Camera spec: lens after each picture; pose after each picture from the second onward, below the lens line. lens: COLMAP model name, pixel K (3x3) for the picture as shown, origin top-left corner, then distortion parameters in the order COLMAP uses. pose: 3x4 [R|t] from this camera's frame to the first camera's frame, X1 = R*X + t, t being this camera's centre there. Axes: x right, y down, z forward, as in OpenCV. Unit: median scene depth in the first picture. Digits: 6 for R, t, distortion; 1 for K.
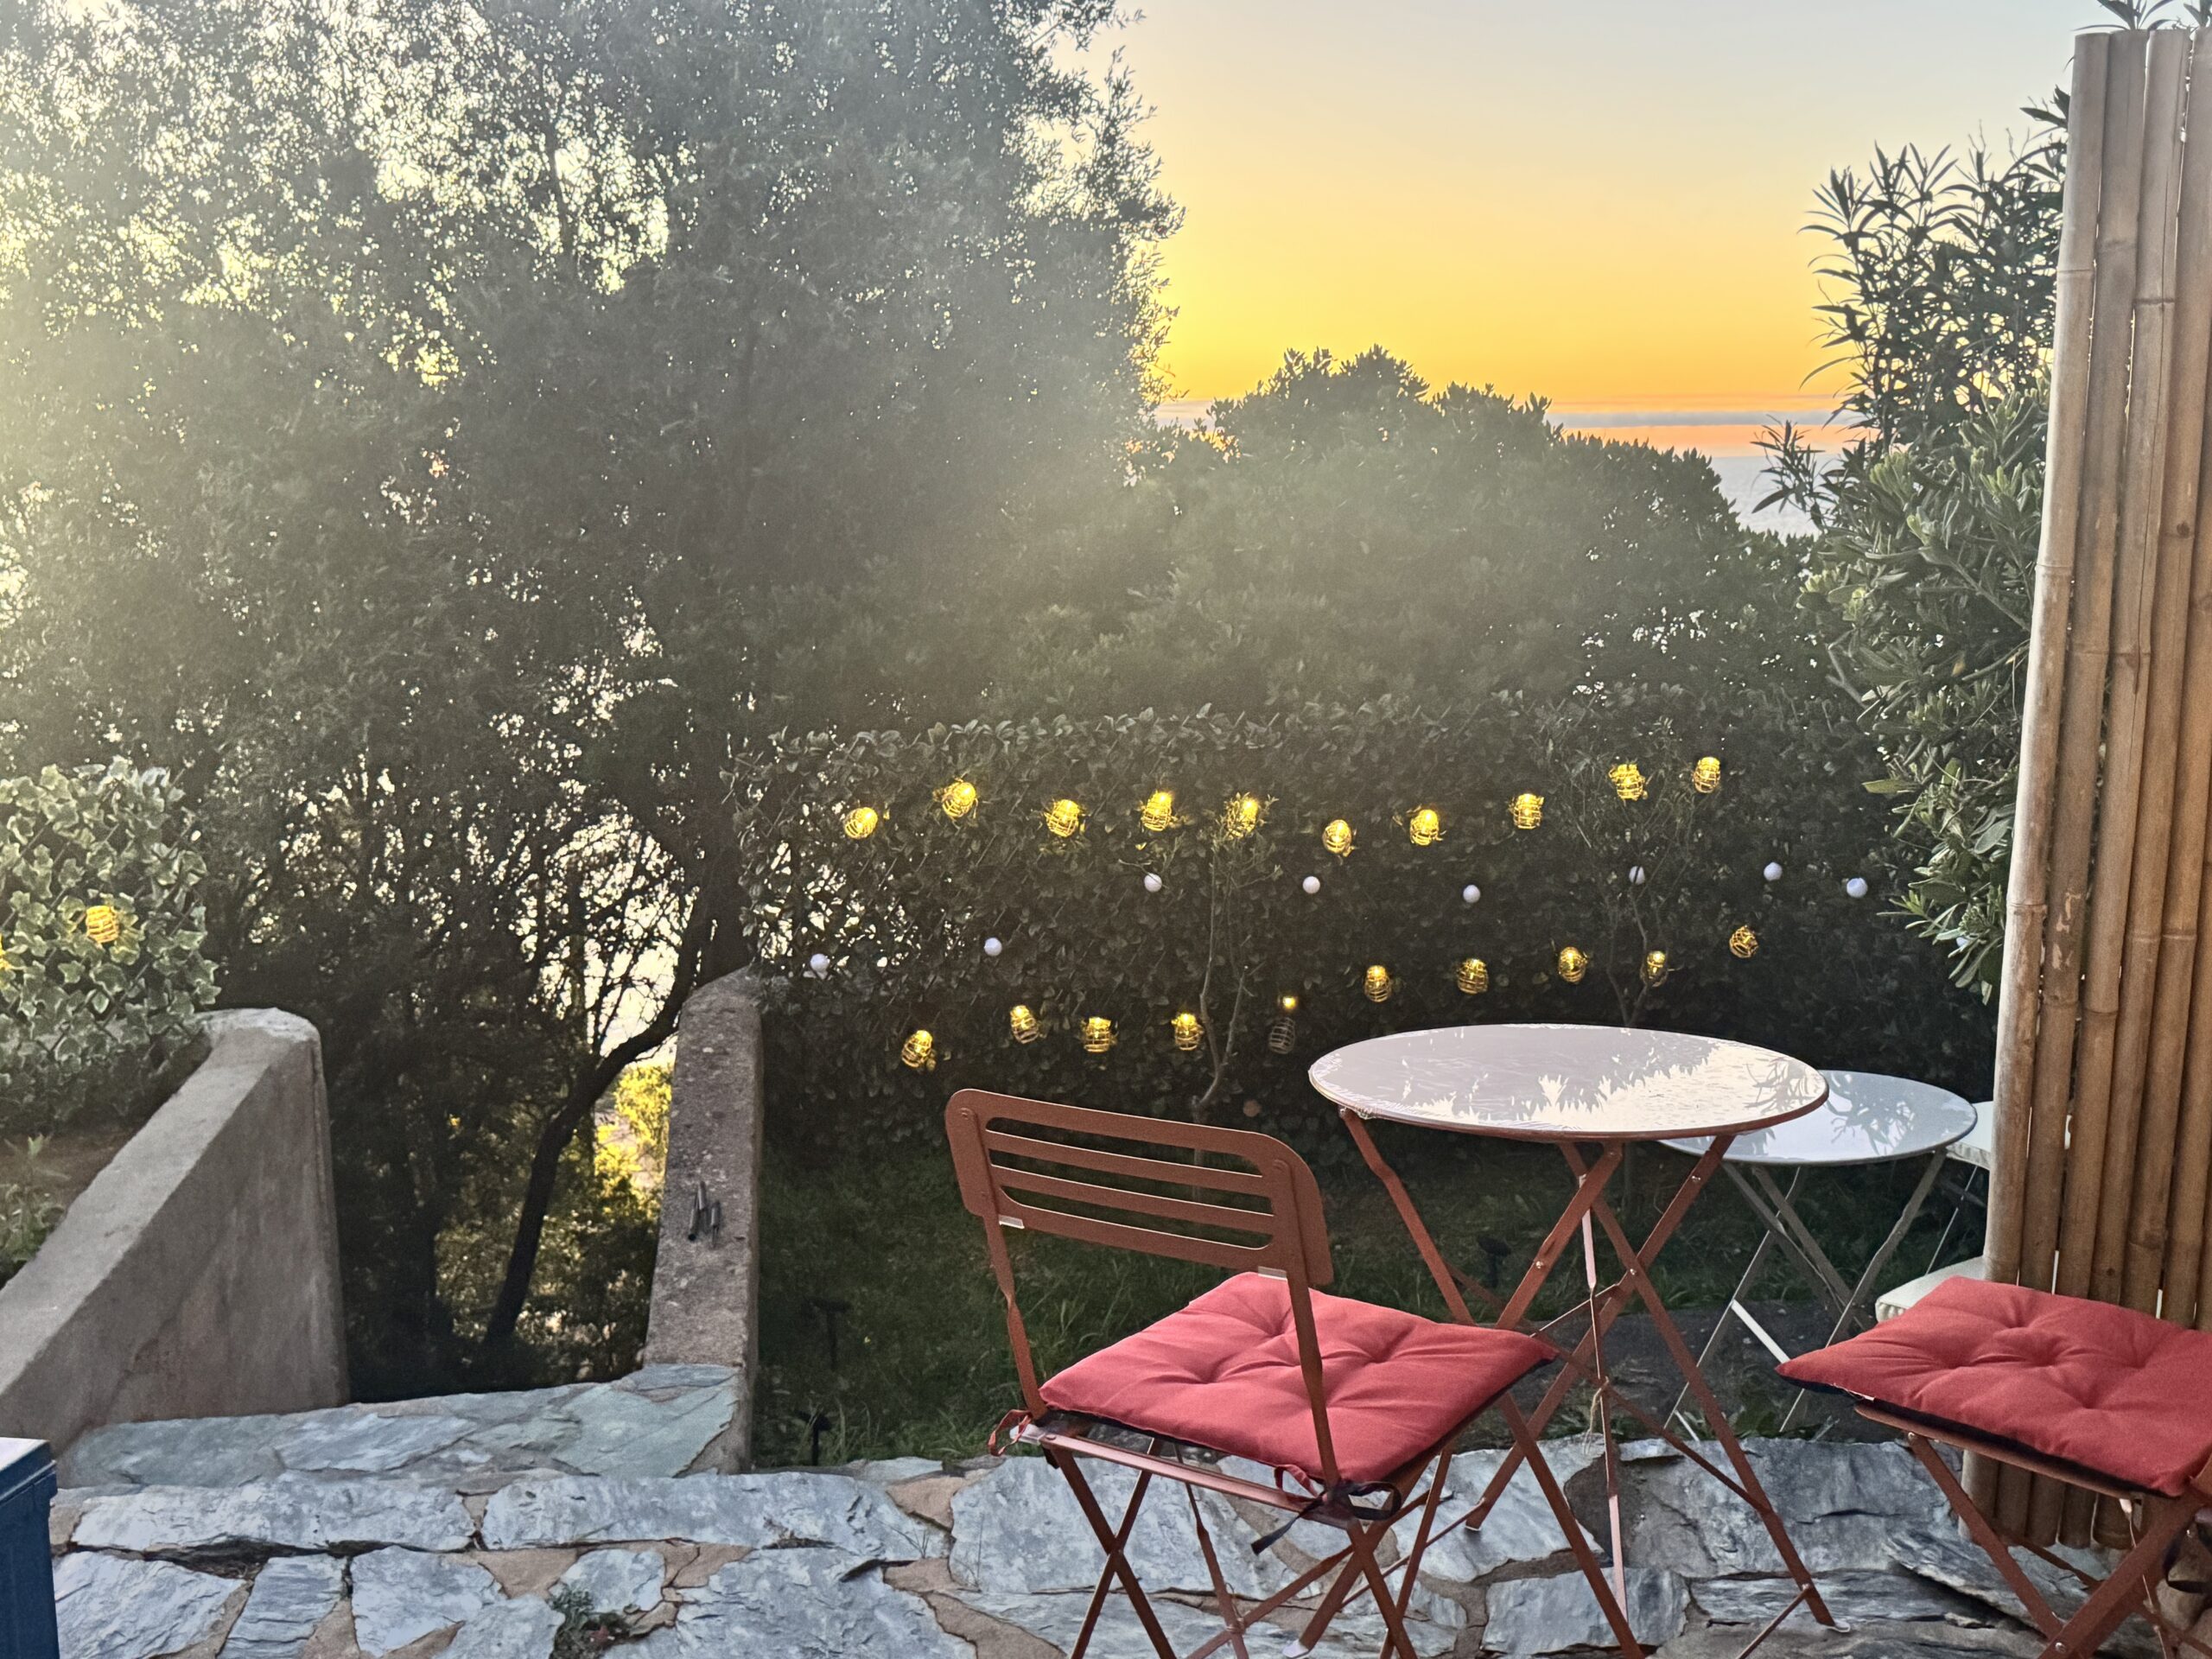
lens RADIAL K [[2180.3, 0, 1152.3], [0, 2180.3, 893.6], [0, 0, 1]] dist [0.029289, 0.000000]
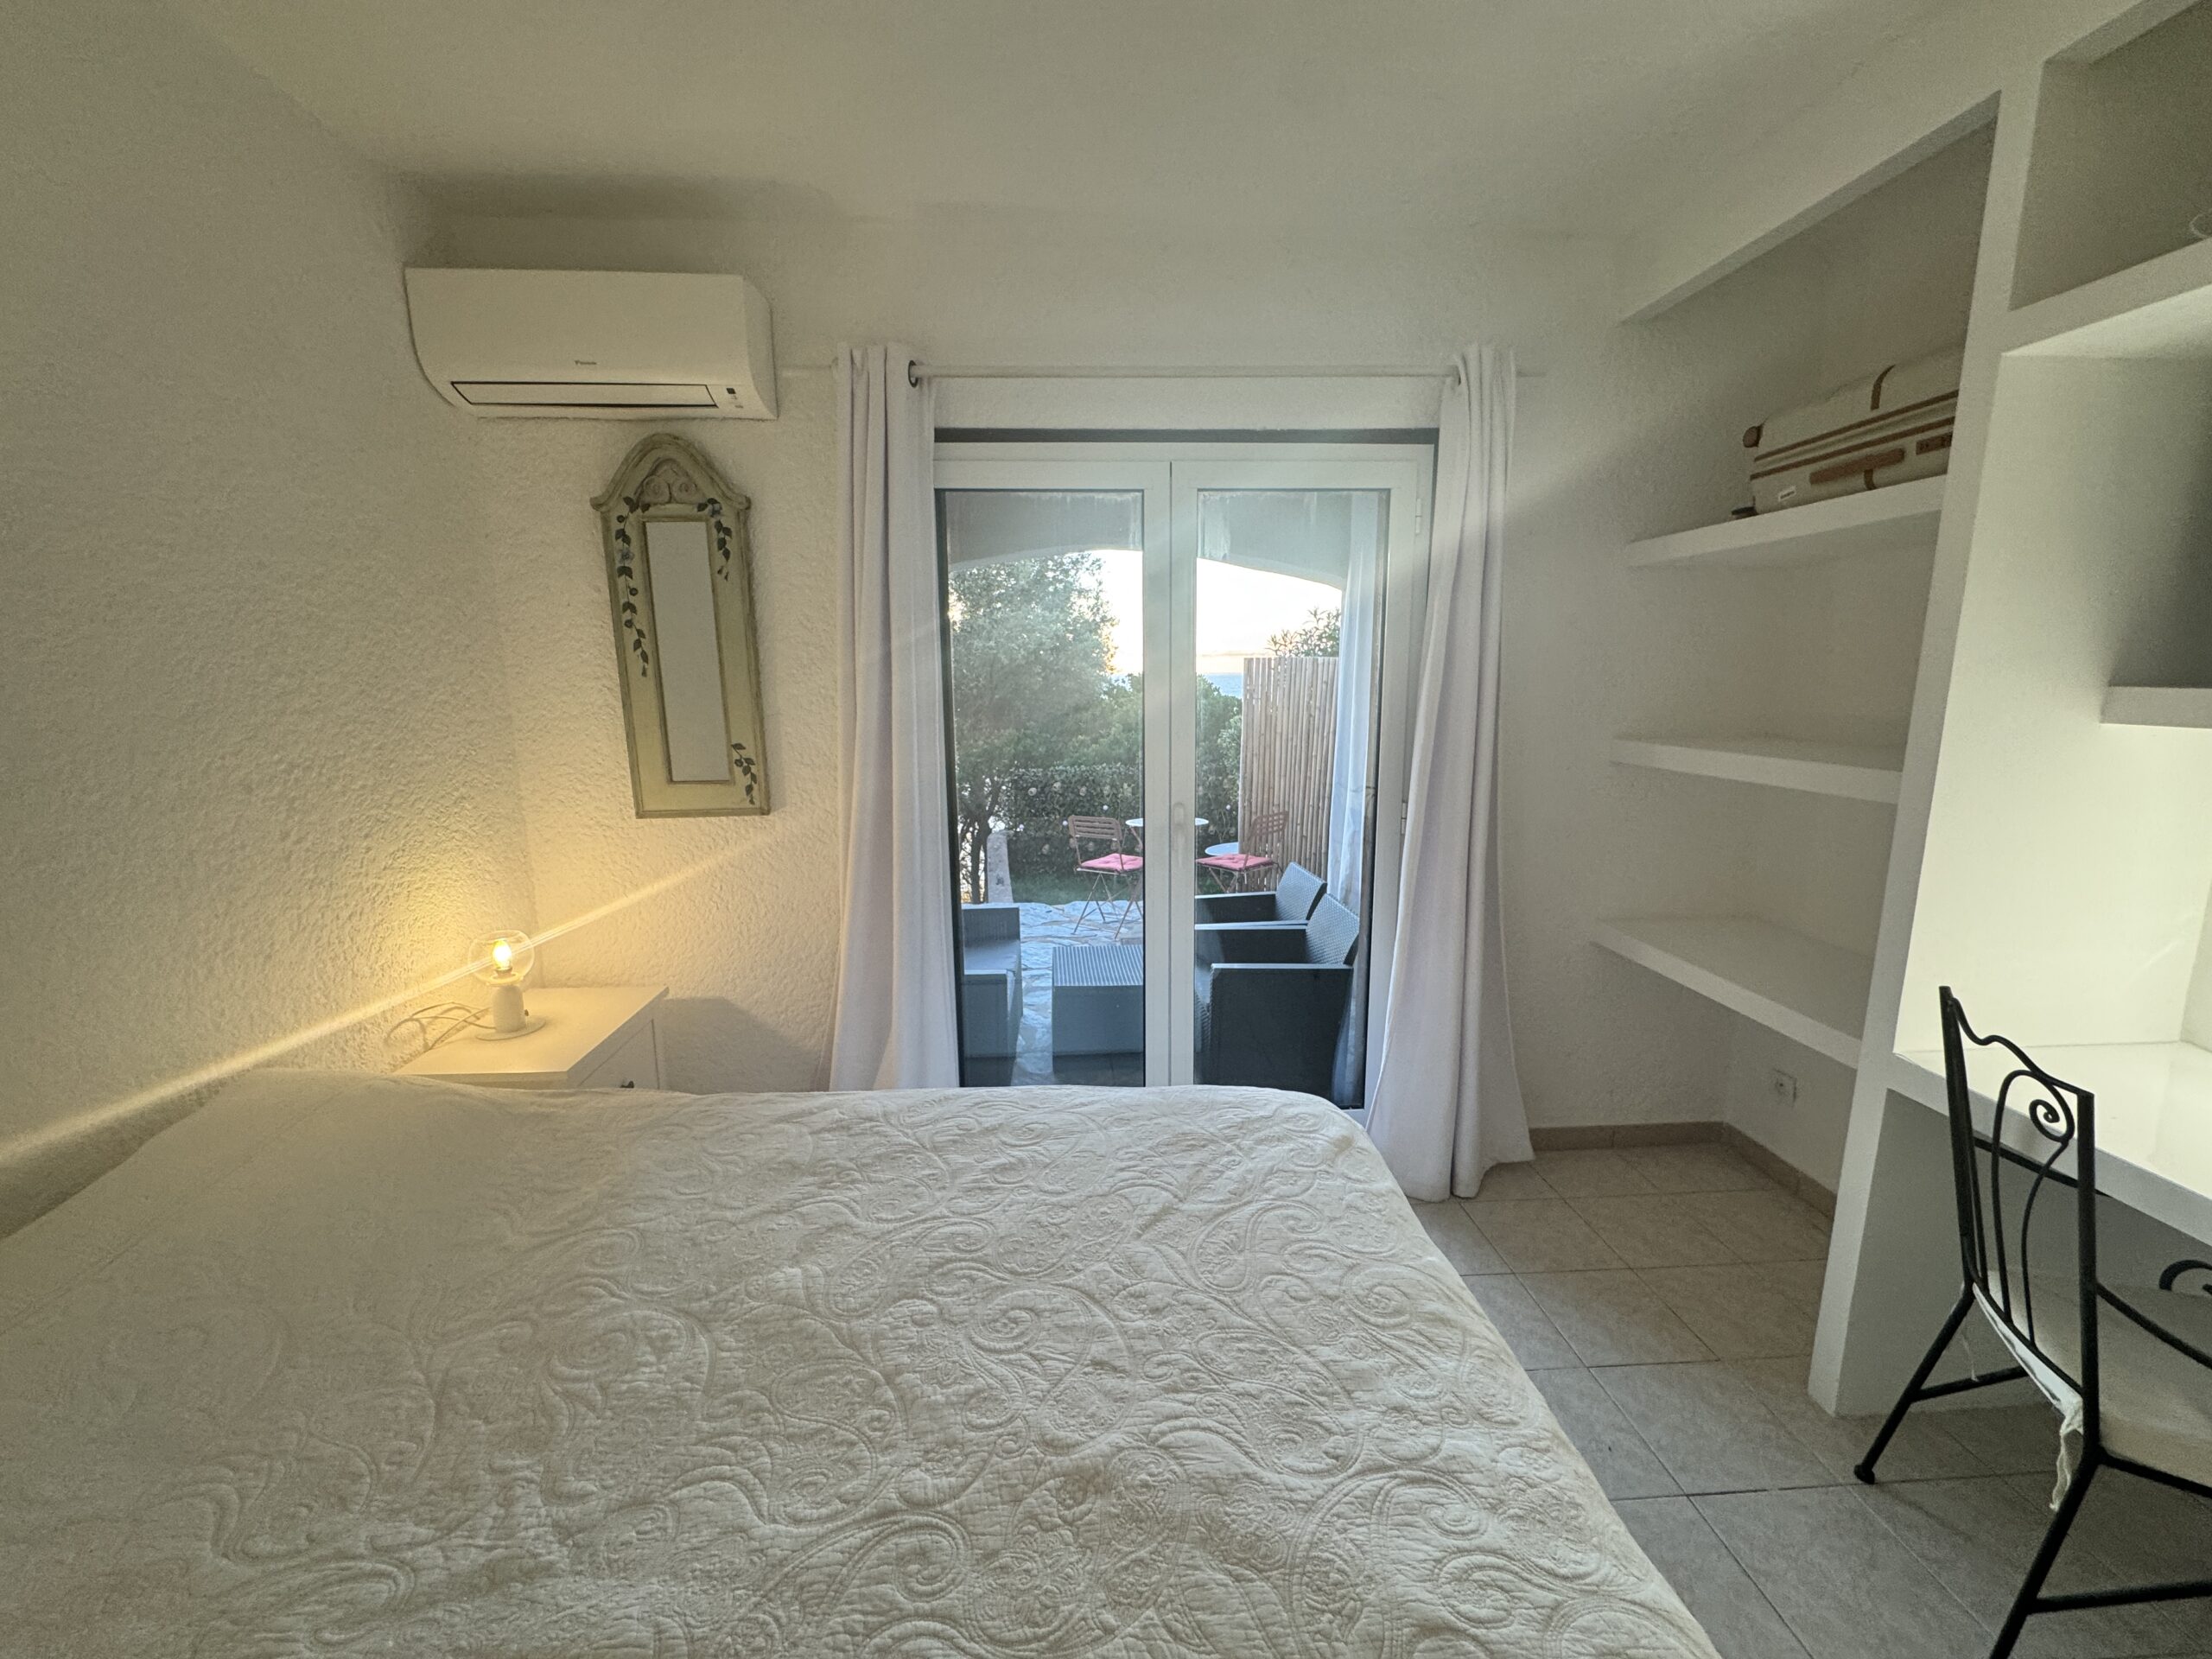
lens RADIAL K [[883.1, 0, 1103.5], [0, 883.1, 828.6], [0, 0, 1]] dist [-0.002936, 0.000006]
pose [[0.999894, 0.007270, -0.012579, 0.018156], [-0.007473, 0.999842, -0.016129, 0.063139], [0.012459, 0.016222, 0.999791, -0.652007]]
